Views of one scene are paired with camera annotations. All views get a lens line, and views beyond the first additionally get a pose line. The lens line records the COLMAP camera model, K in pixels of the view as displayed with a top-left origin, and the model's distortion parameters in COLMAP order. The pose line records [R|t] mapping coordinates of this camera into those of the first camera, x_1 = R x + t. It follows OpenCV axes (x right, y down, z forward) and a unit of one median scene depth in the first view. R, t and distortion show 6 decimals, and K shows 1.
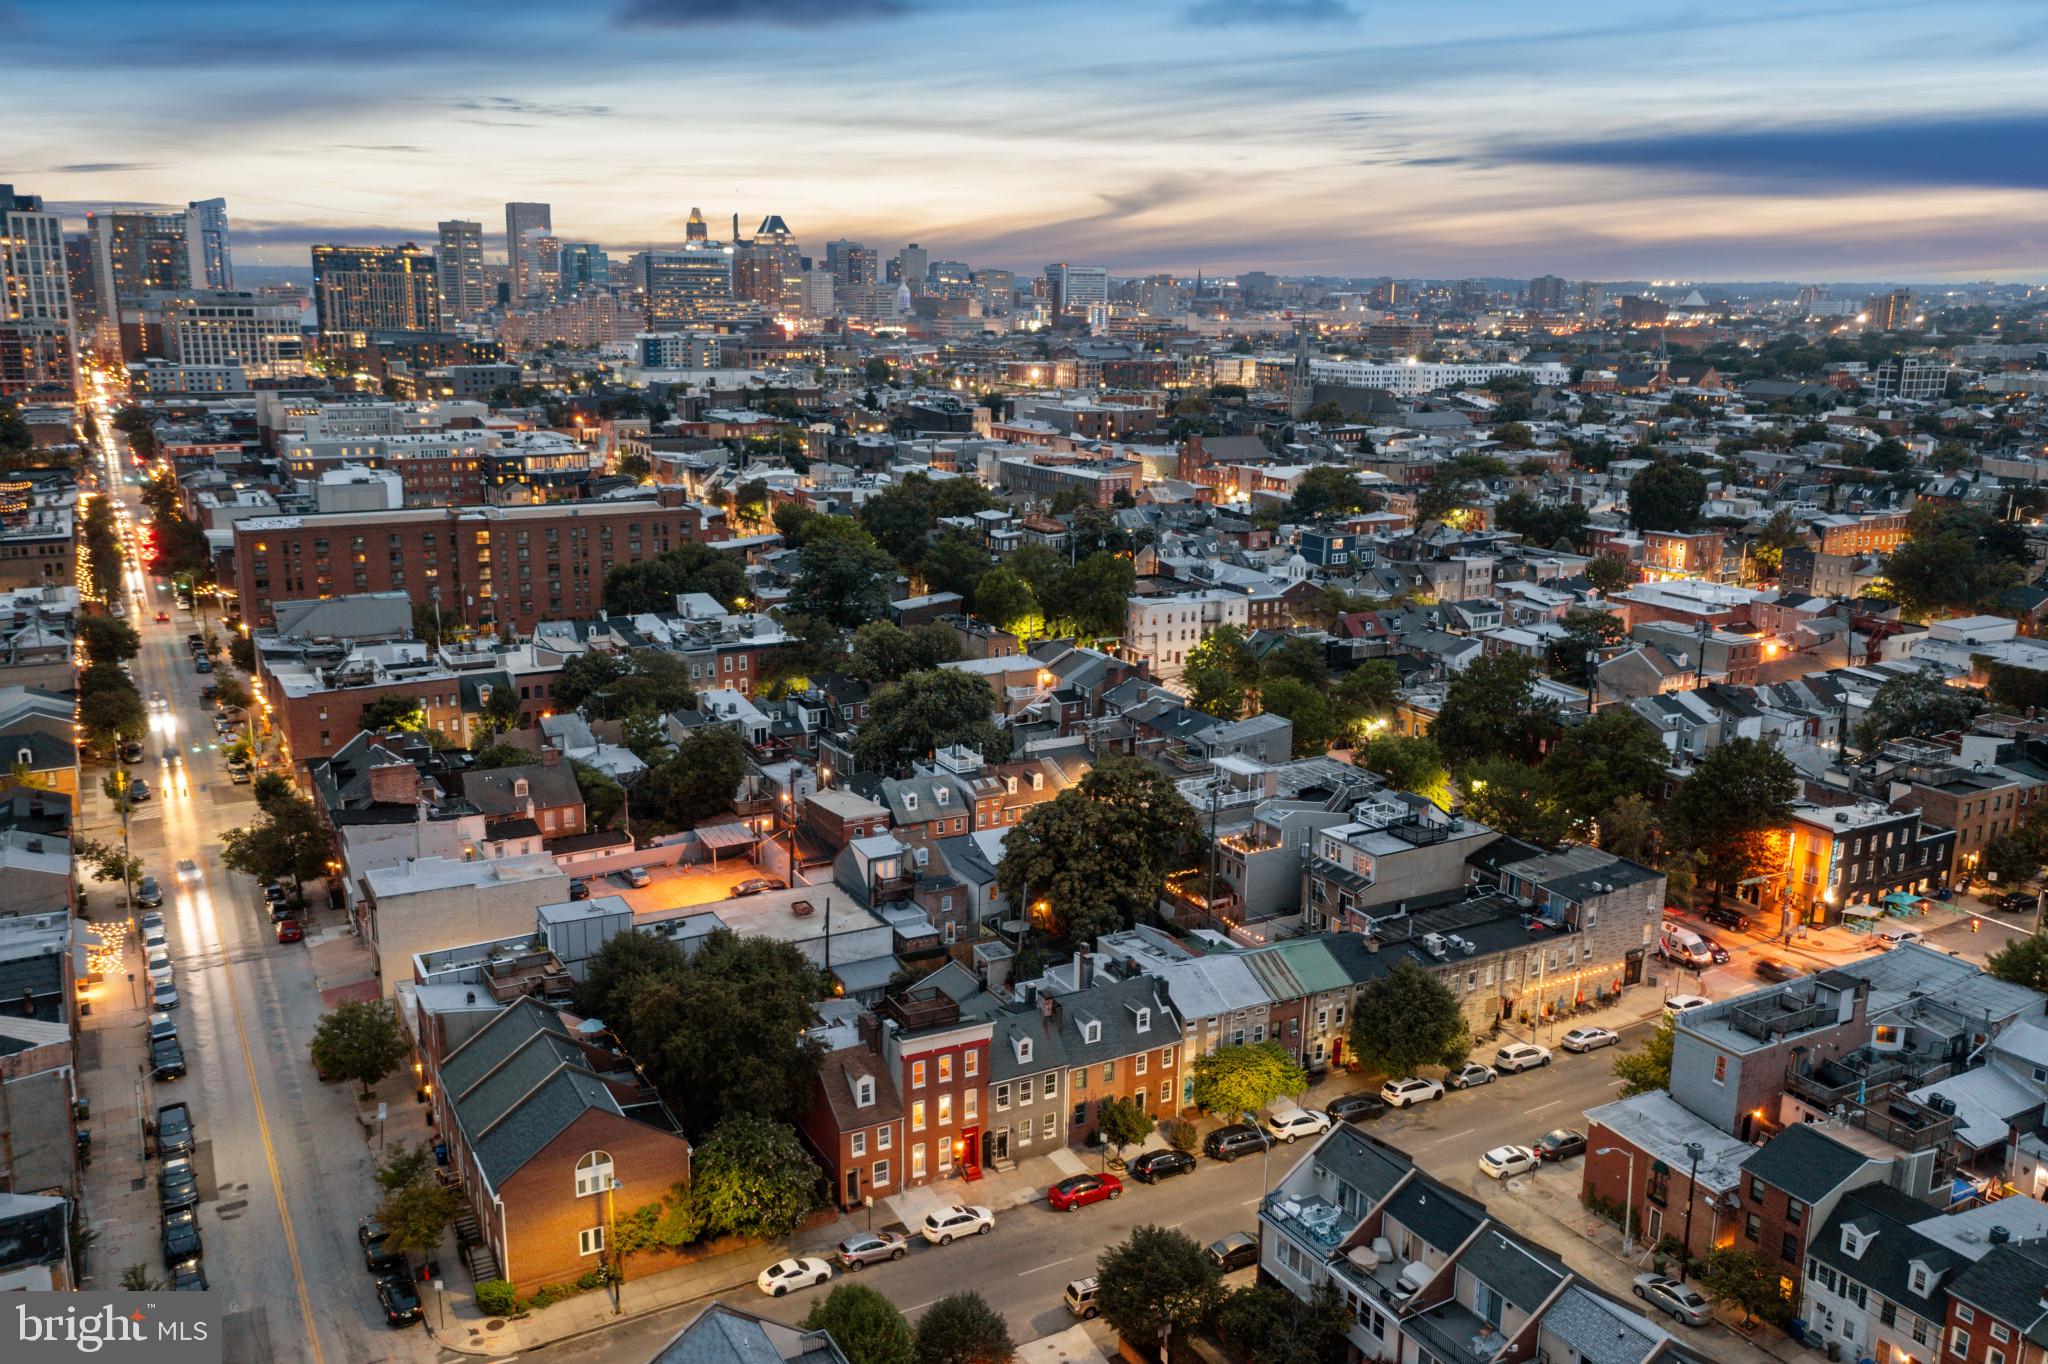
lens RADIAL K [[1655.3, 0, 1023.0], [0, 1655.3, 696.4], [0, 0, 1]] dist [-0.003614, 0.011829]
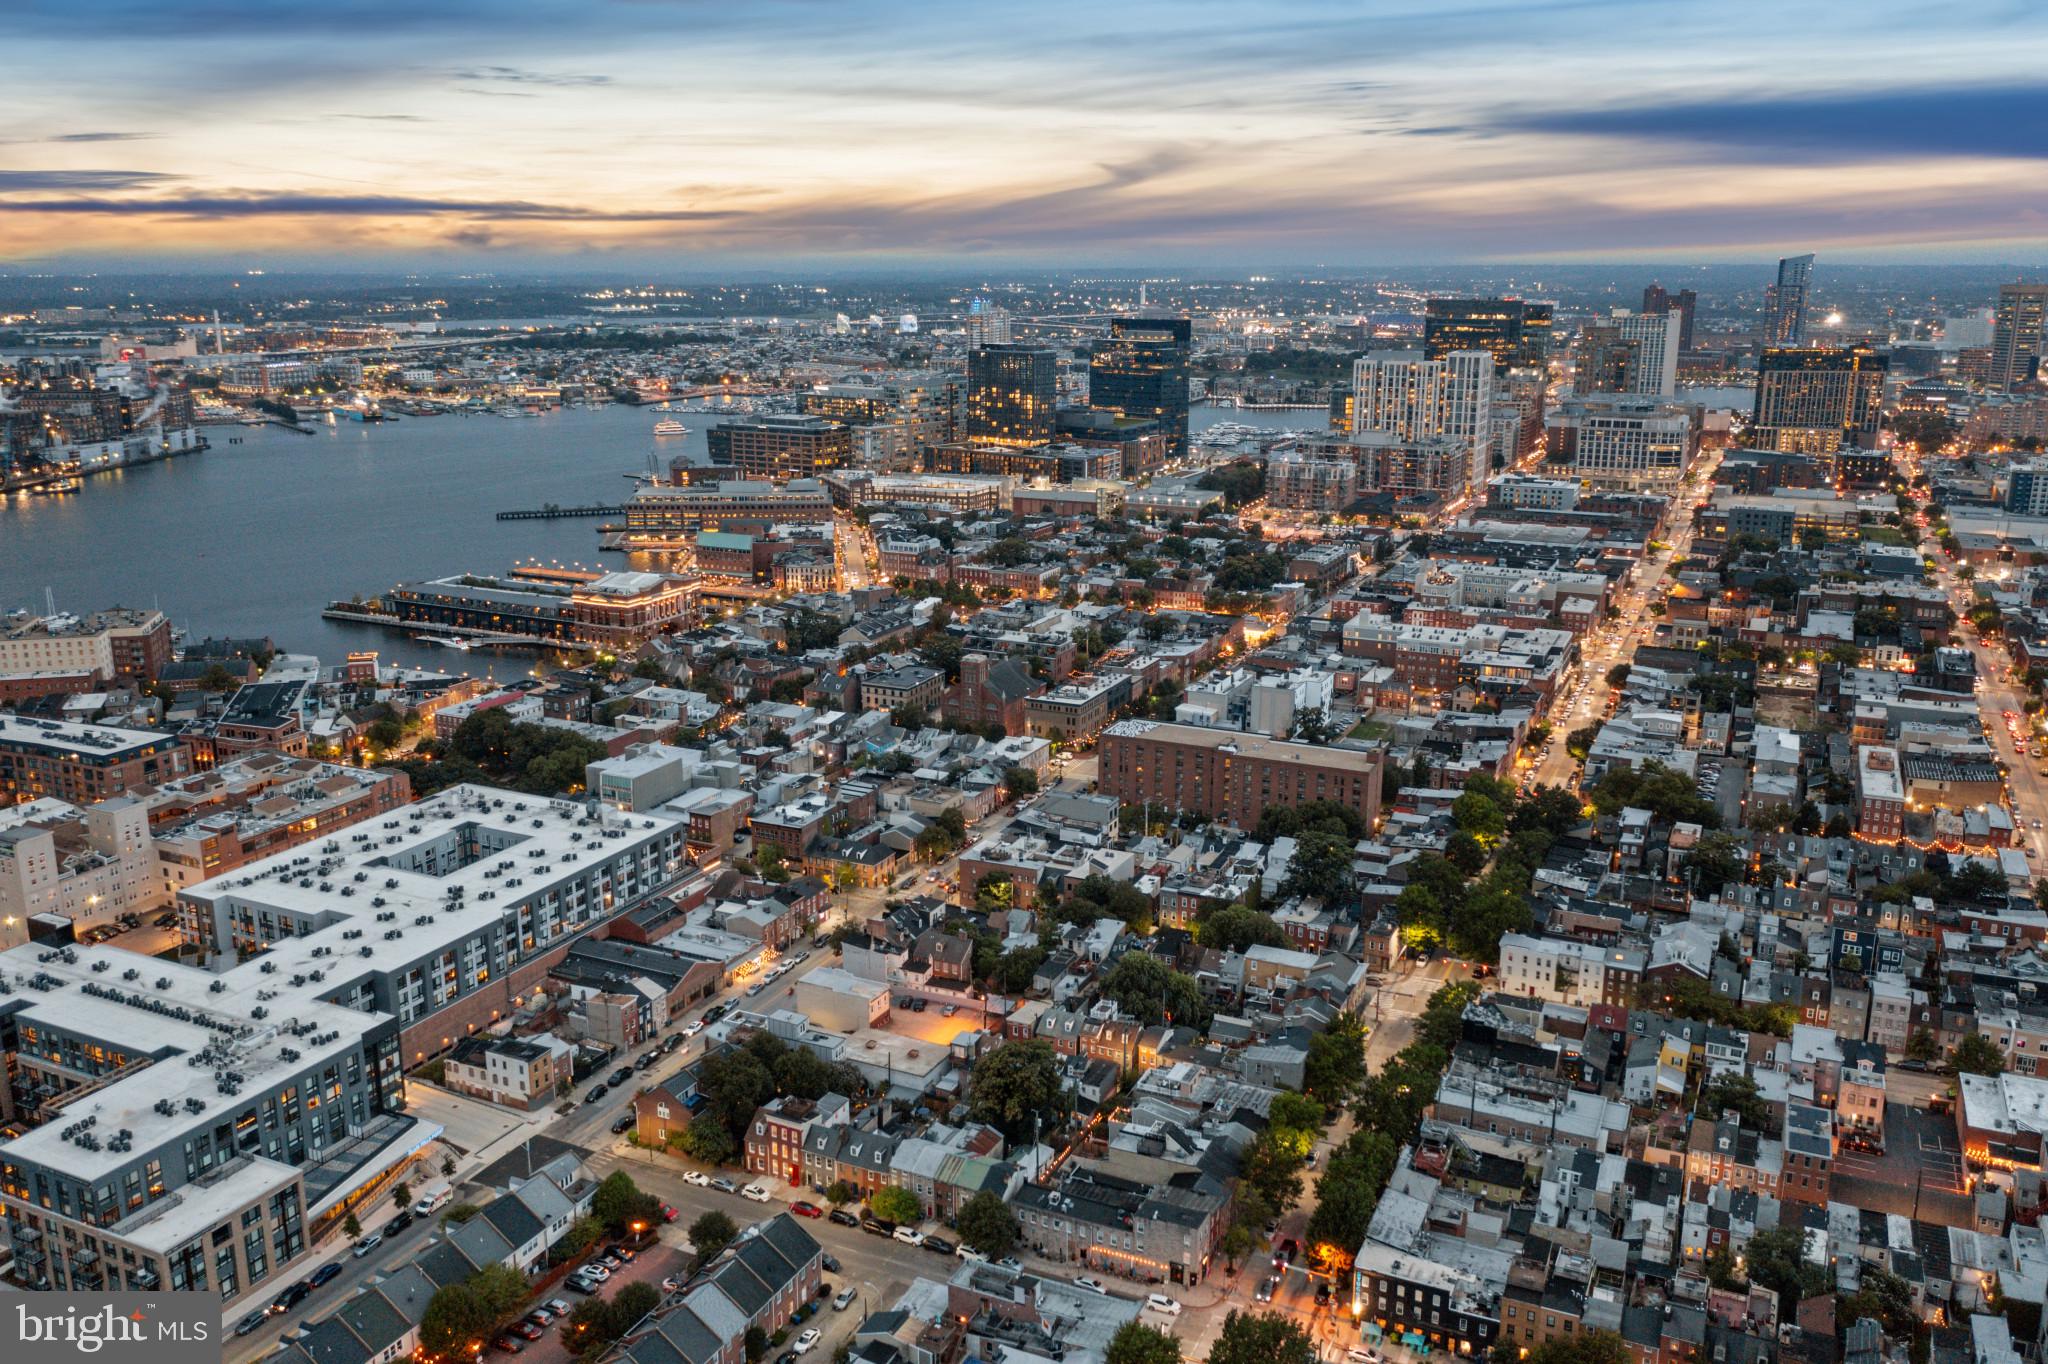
lens RADIAL K [[1655.3, 0, 1021.2], [0, 1655.3, 677.4], [0, 0, 1]] dist [-0.003614, 0.011829]
pose [[0.583881, 0.187288, -0.789940, 1.409016], [-0.189105, 0.977636, 0.092014, -0.516520], [0.789507, 0.095657, 0.606241, -0.171173]]
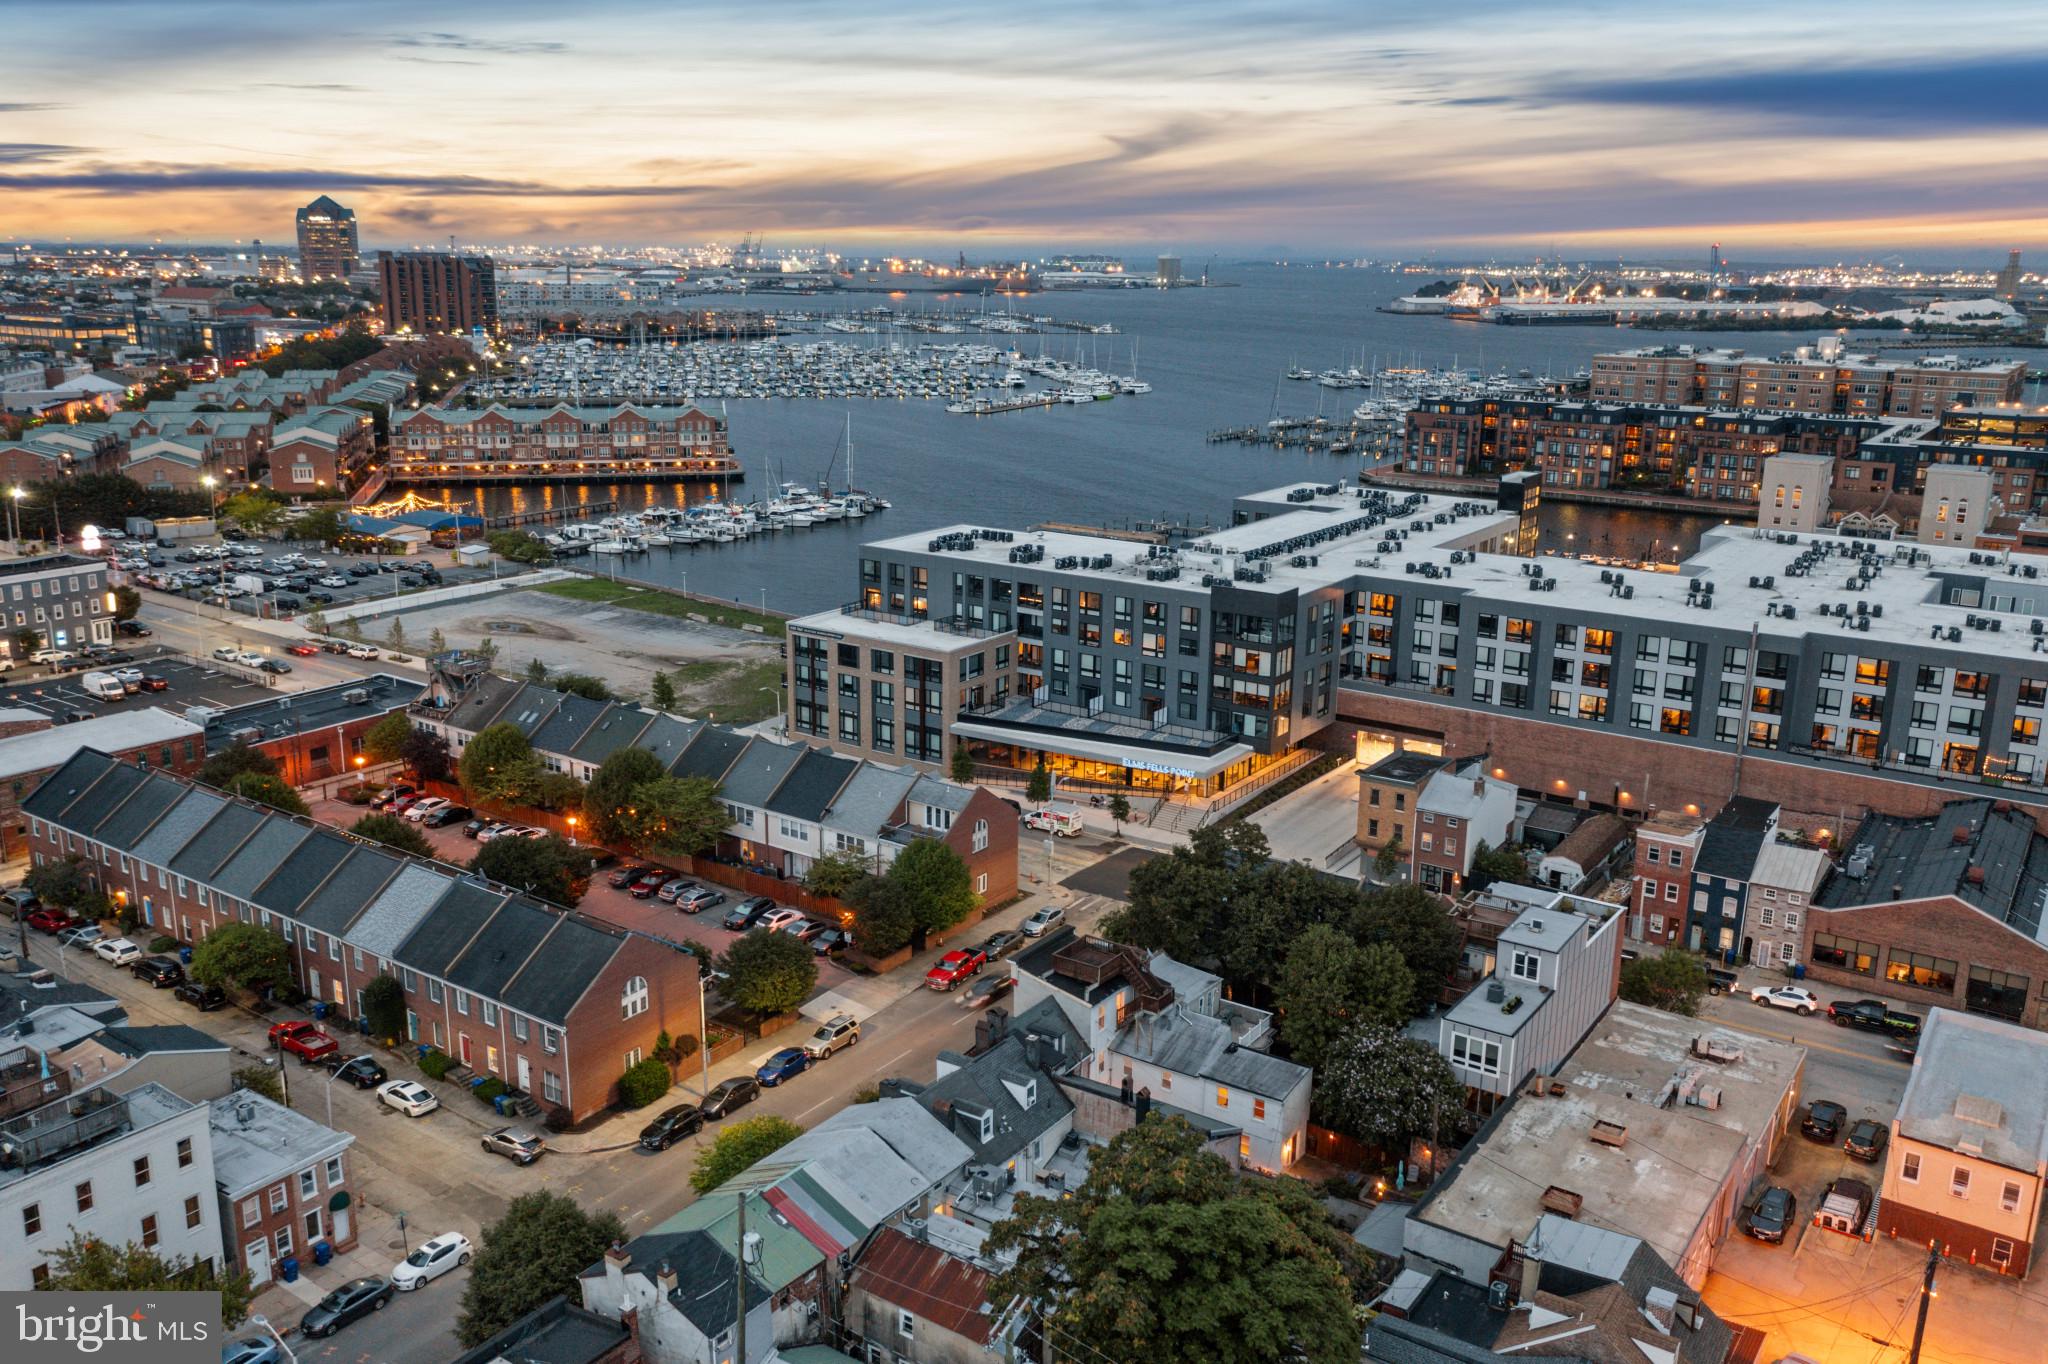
lens RADIAL K [[1655.3, 0, 1024.3], [0, 1655.3, 669.8], [0, 0, 1]] dist [-0.003614, 0.011829]
pose [[-0.894932, 0.087332, -0.437573, 0.280129], [-0.127530, 0.889689, 0.438395, -0.274525], [0.427590, 0.448137, -0.785073, 1.248447]]
